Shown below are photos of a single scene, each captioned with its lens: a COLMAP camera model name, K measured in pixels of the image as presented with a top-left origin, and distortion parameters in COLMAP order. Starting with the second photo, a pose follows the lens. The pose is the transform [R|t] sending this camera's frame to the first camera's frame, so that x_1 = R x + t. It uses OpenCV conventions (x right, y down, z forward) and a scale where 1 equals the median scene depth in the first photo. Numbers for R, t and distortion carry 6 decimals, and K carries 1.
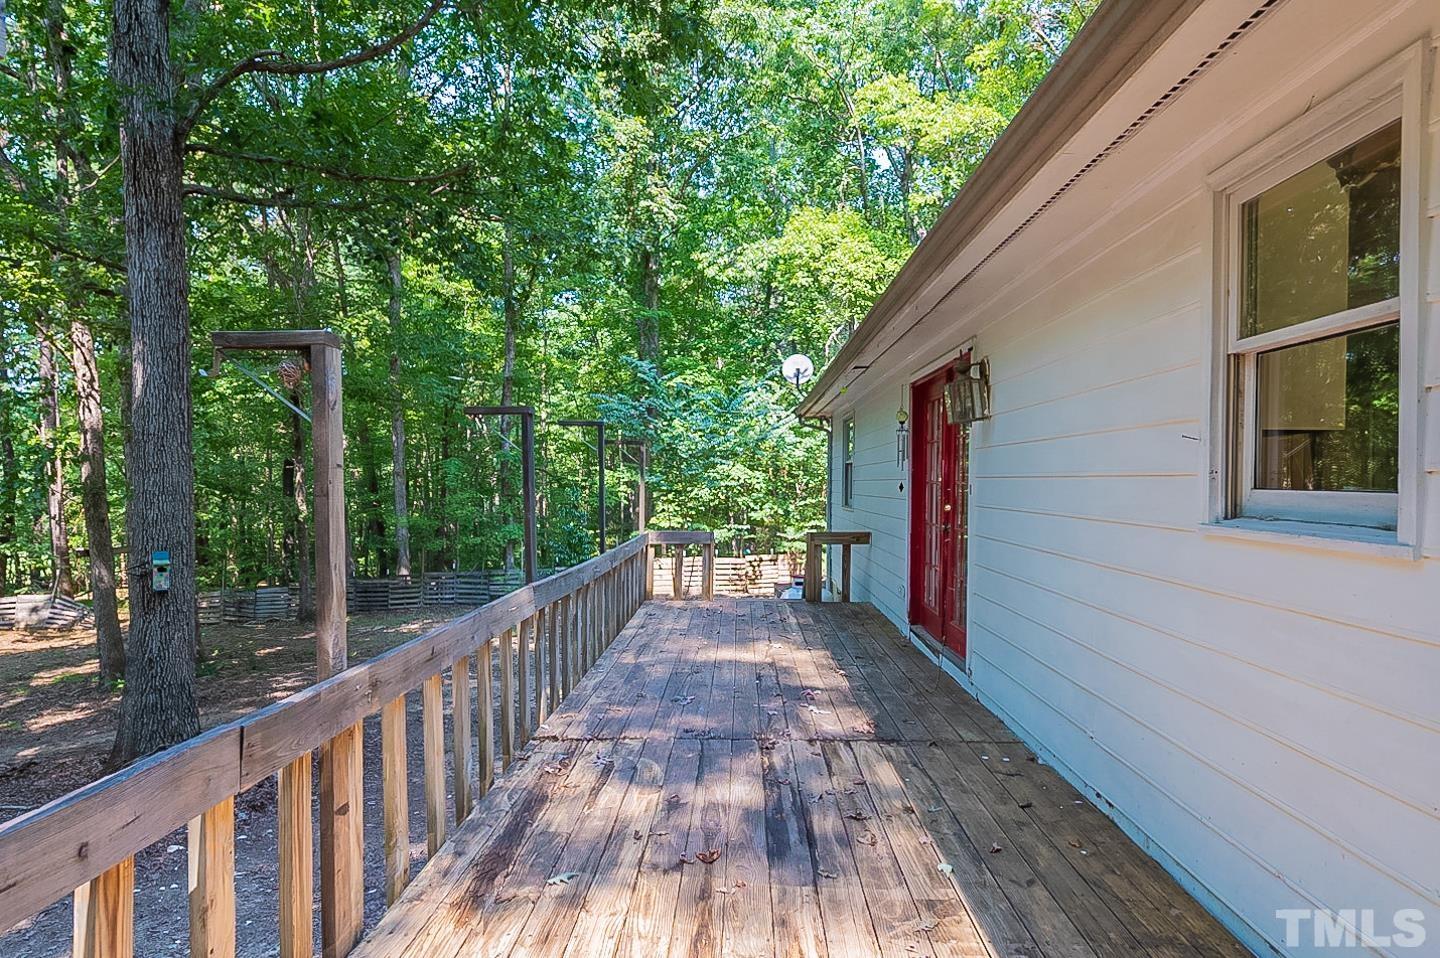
lens RADIAL K [[839.2, 0, 720.0], [0, 839.2, 479.0], [0, 0, 1]] dist [-0.000251, -0.000083]
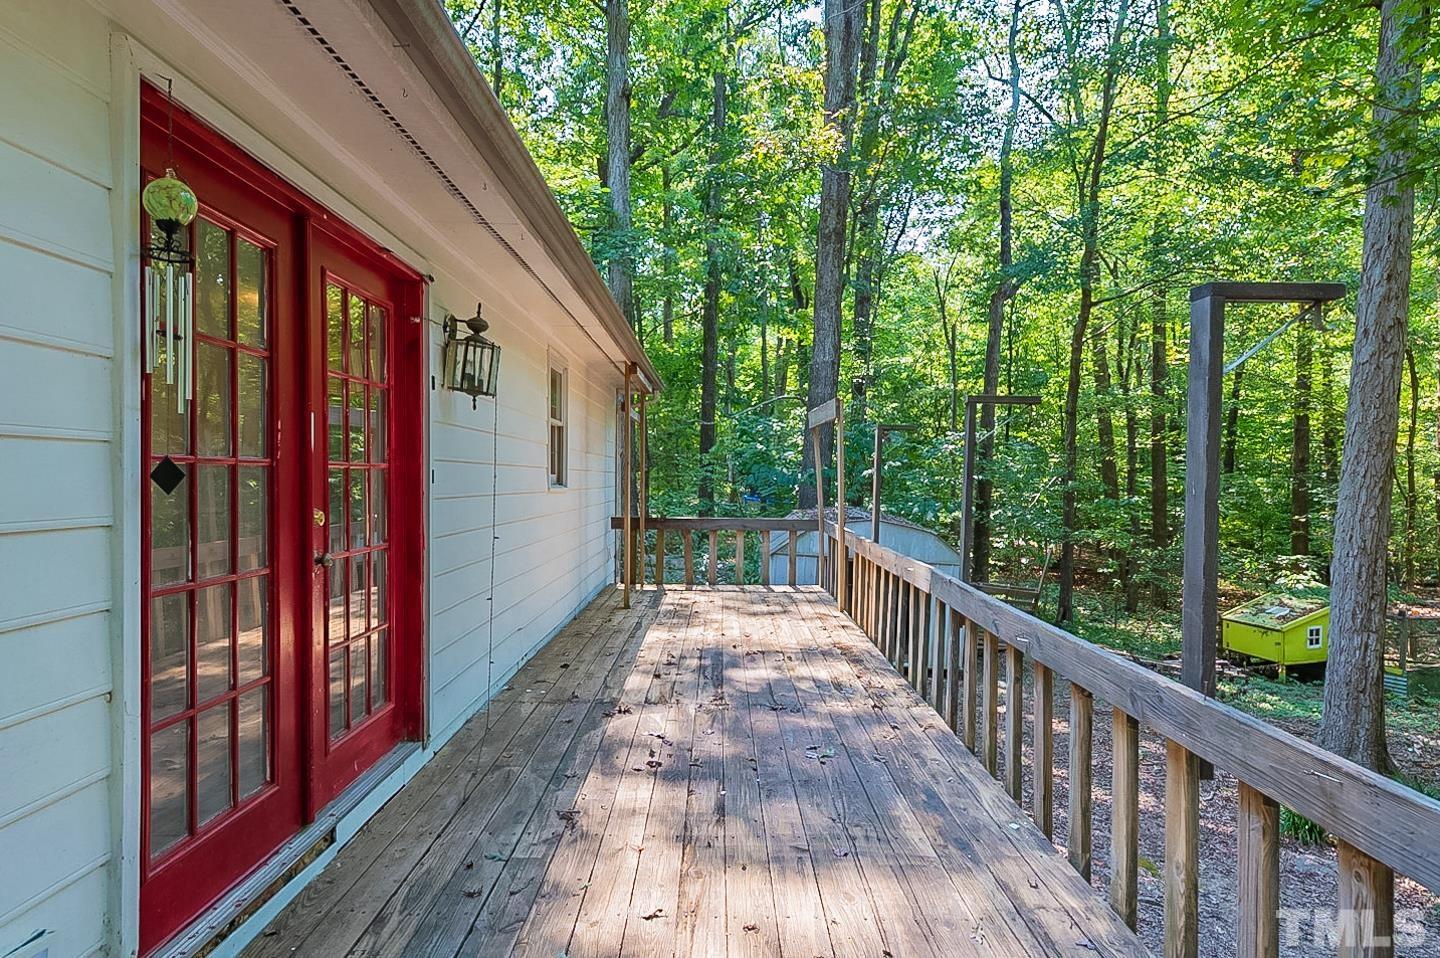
lens RADIAL K [[839.2, 0, 720.0], [0, 839.2, 479.0], [0, 0, 1]] dist [-0.000251, -0.000083]
pose [[-0.999472, -0.008149, -0.031469, 0.073049], [-0.008195, 0.999966, 0.001330, 0.009077], [0.031457, 0.001587, -0.999504, 1.728782]]
